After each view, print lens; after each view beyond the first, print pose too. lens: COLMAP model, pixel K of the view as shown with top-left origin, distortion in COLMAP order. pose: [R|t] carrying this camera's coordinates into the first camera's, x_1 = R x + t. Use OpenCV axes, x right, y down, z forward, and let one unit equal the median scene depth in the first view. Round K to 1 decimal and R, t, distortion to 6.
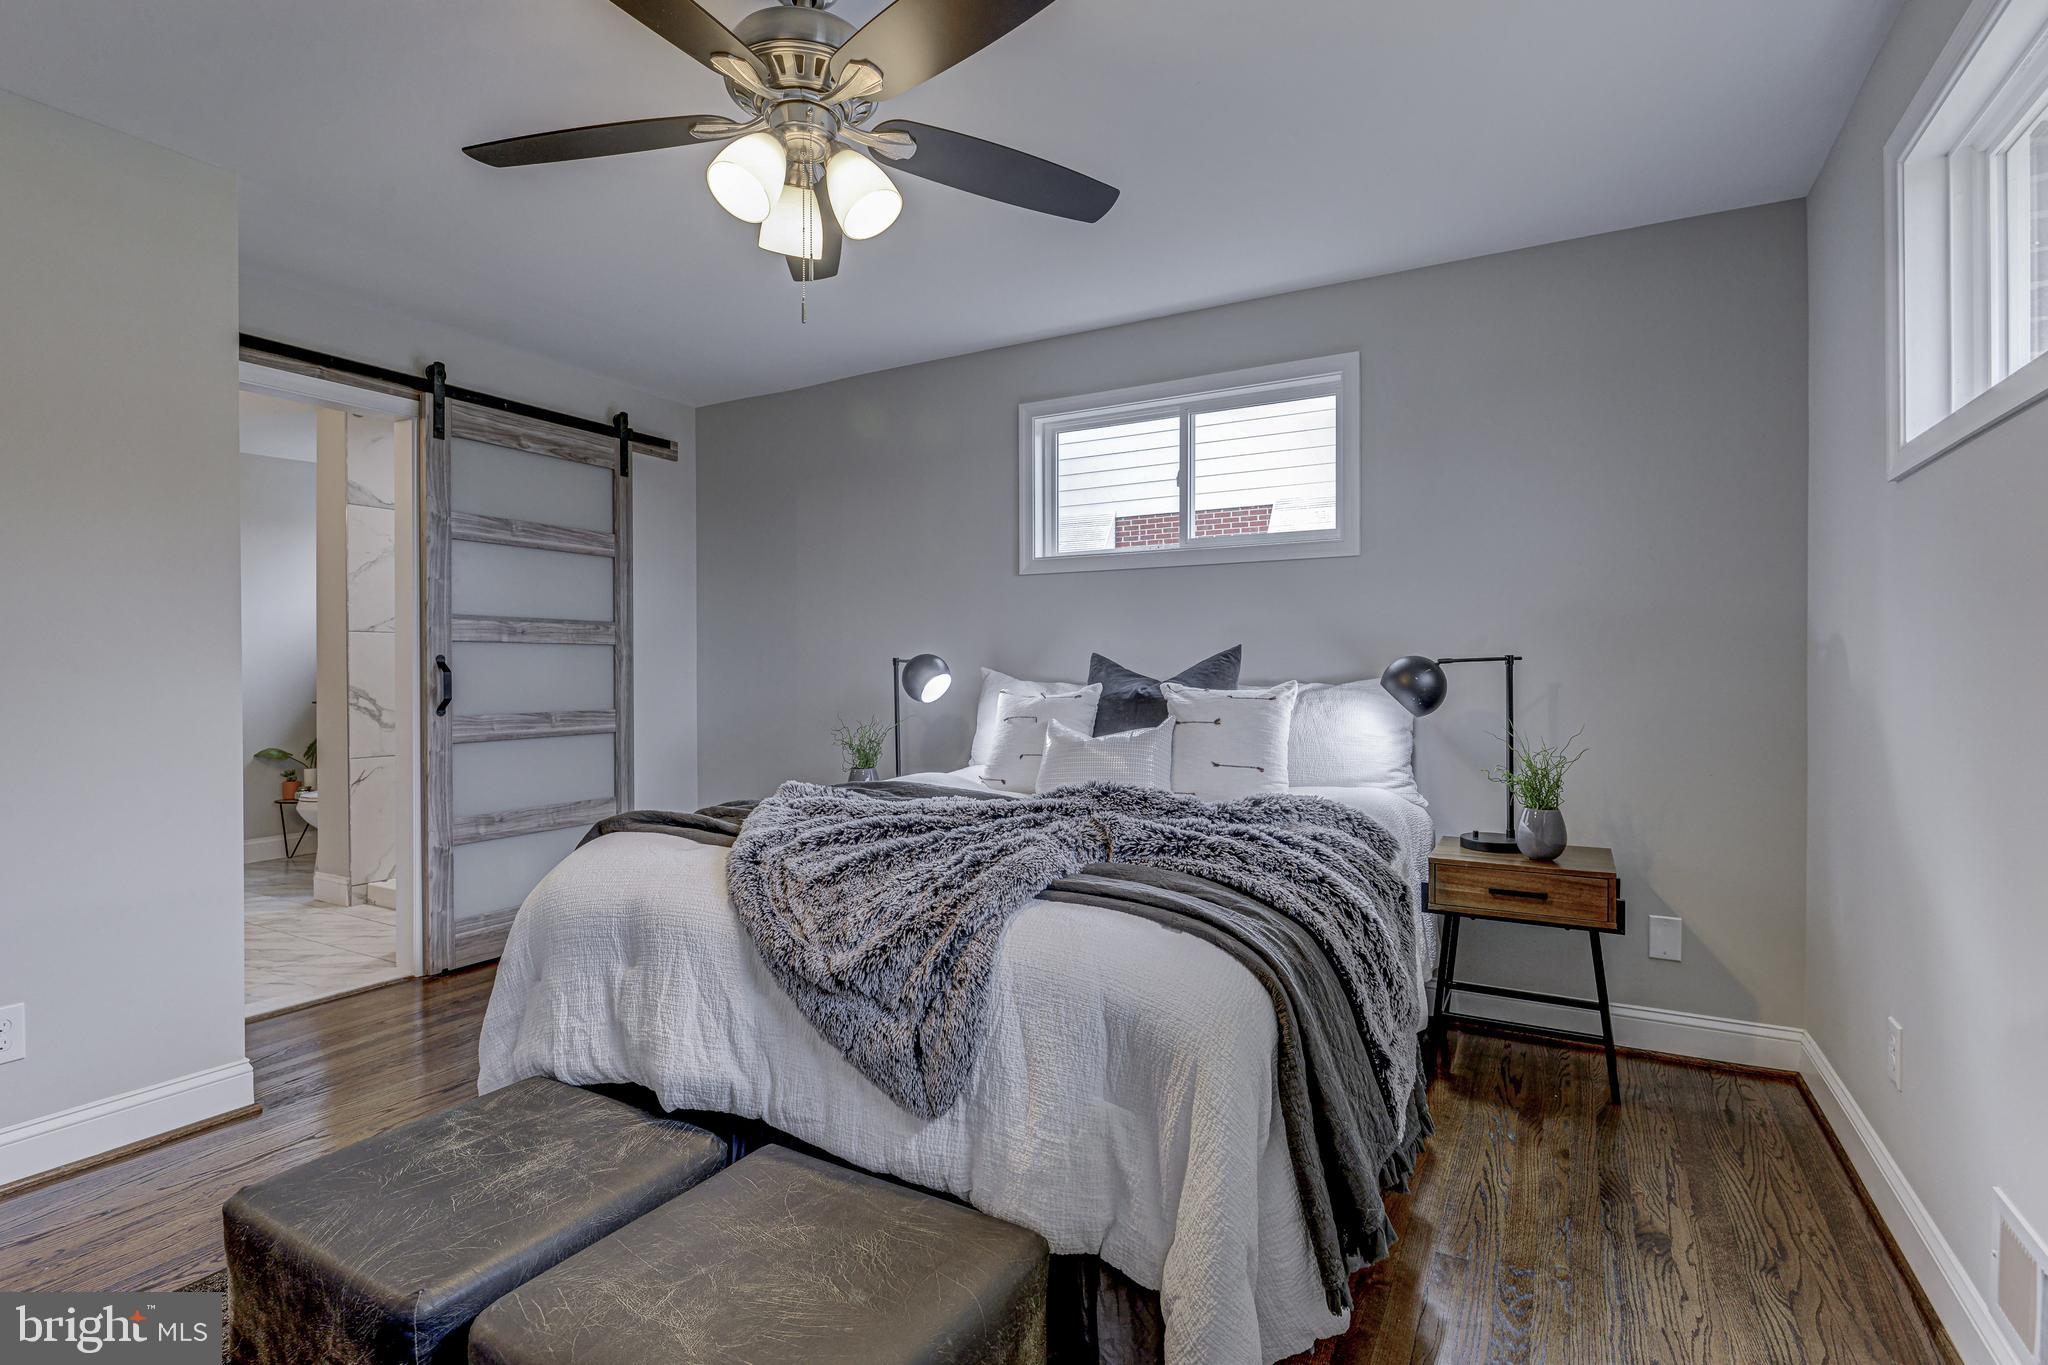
lens RADIAL K [[984.2, 0, 1025.9], [0, 984.2, 685.7], [0, 0, 1]] dist [-0.000770, -0.006206]
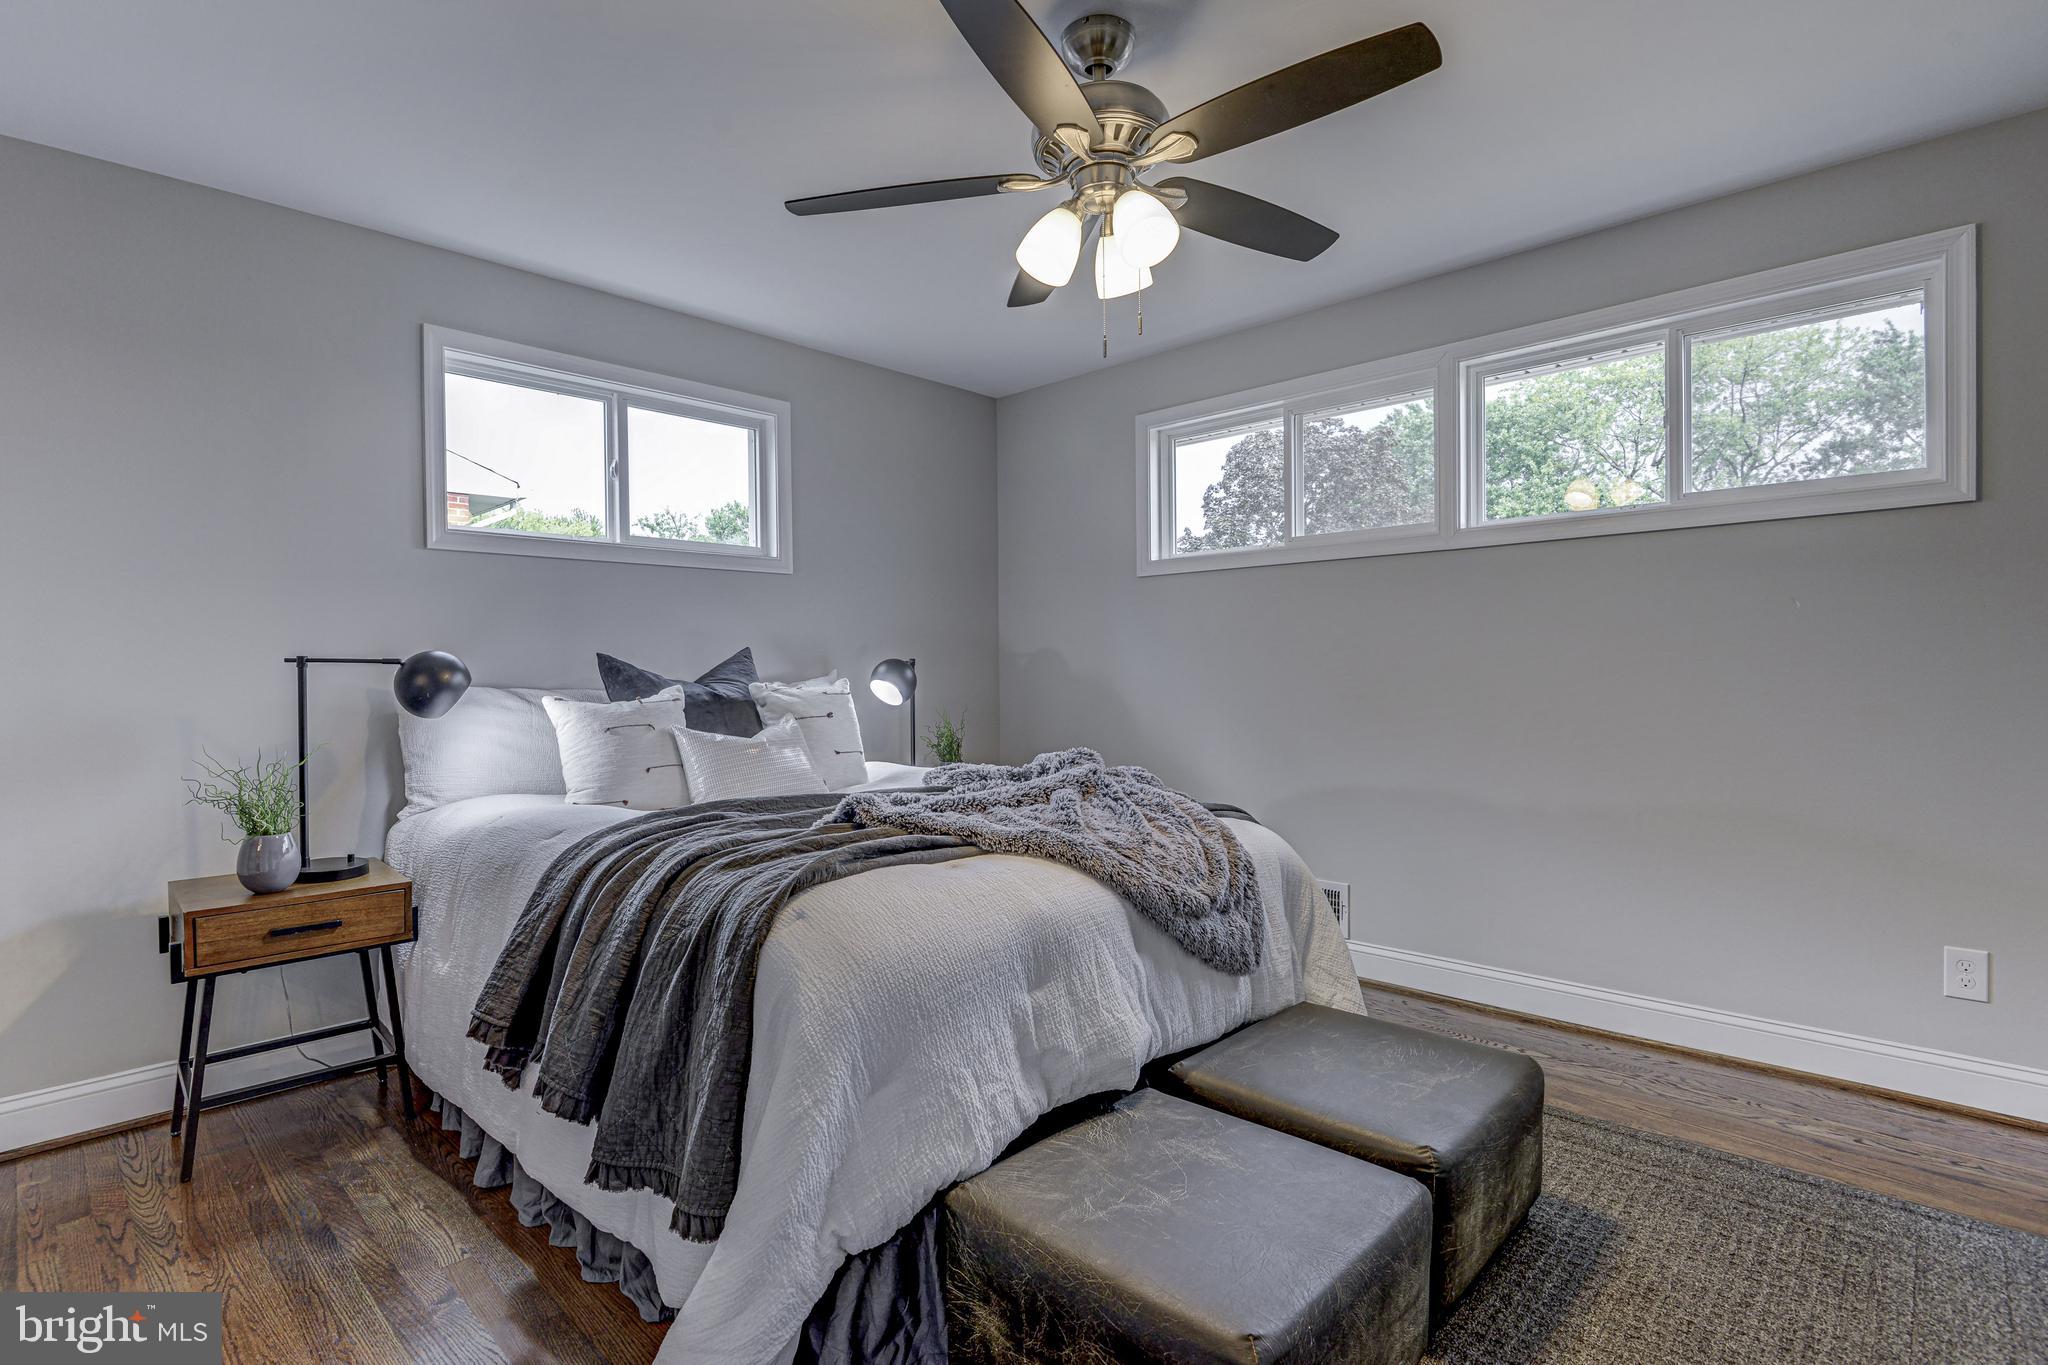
lens RADIAL K [[984.2, 0, 1022.2], [0, 984.2, 662.1], [0, 0, 1]] dist [-0.000770, -0.006206]
pose [[0.245533, 0.005167, 0.969375, -0.782285], [0.027967, 0.999532, -0.012411, -0.004209], [-0.968985, 0.030158, 0.245273, 0.472344]]
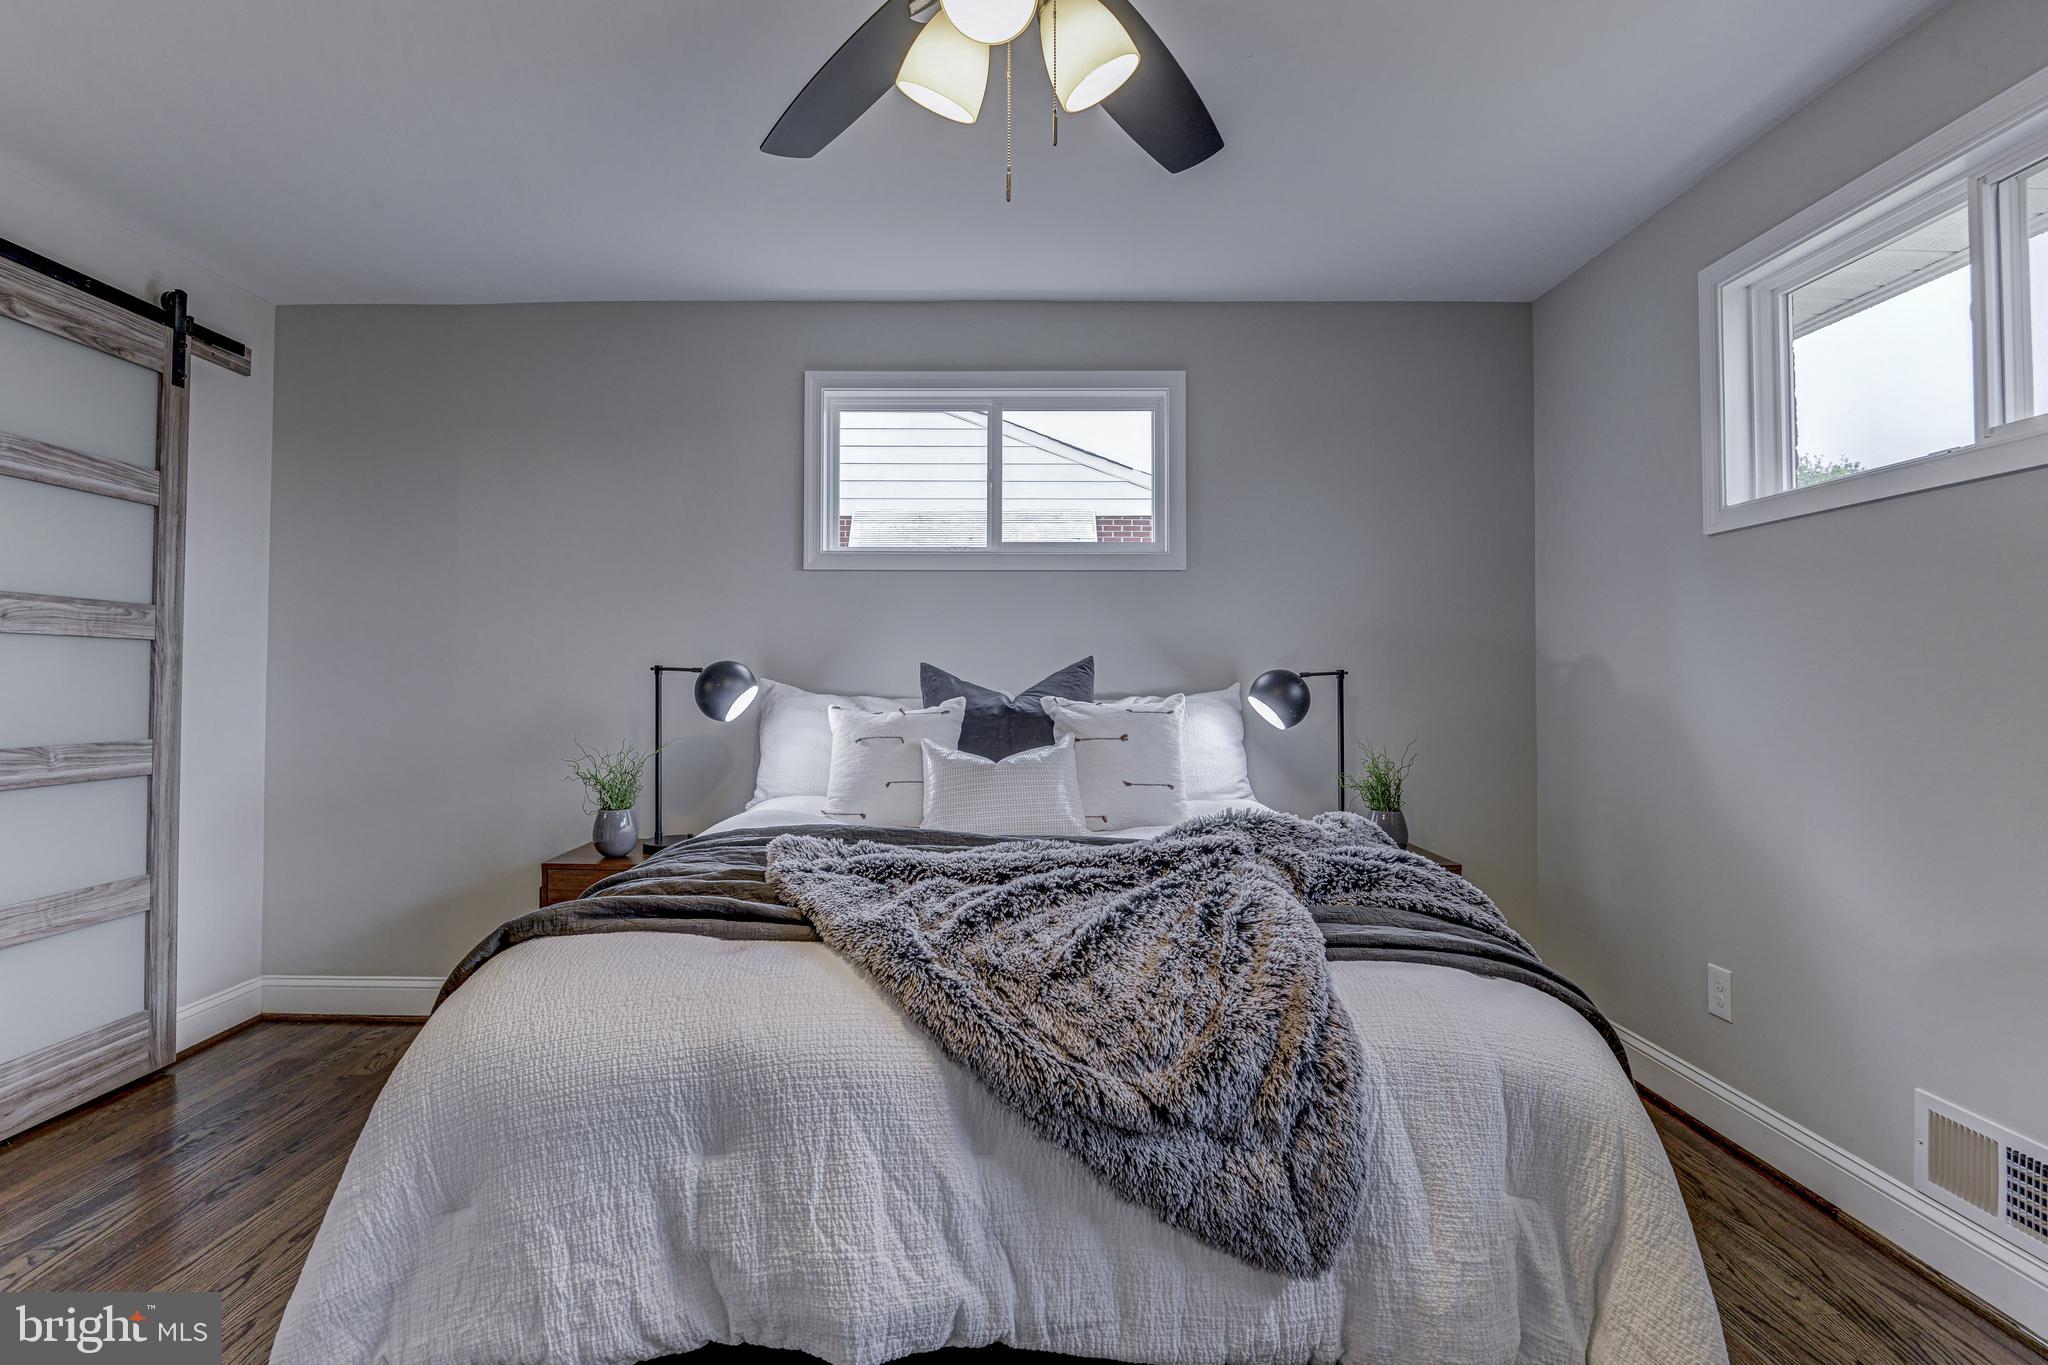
lens RADIAL K [[984.2, 0, 1008.0], [0, 984.2, 668.7], [0, 0, 1]] dist [-0.000770, -0.006206]
pose [[0.873344, 0.011315, 0.486973, -0.331890], [0.003850, 0.999539, -0.030129, -0.001142], [-0.487089, 0.028188, 0.872897, 0.219122]]
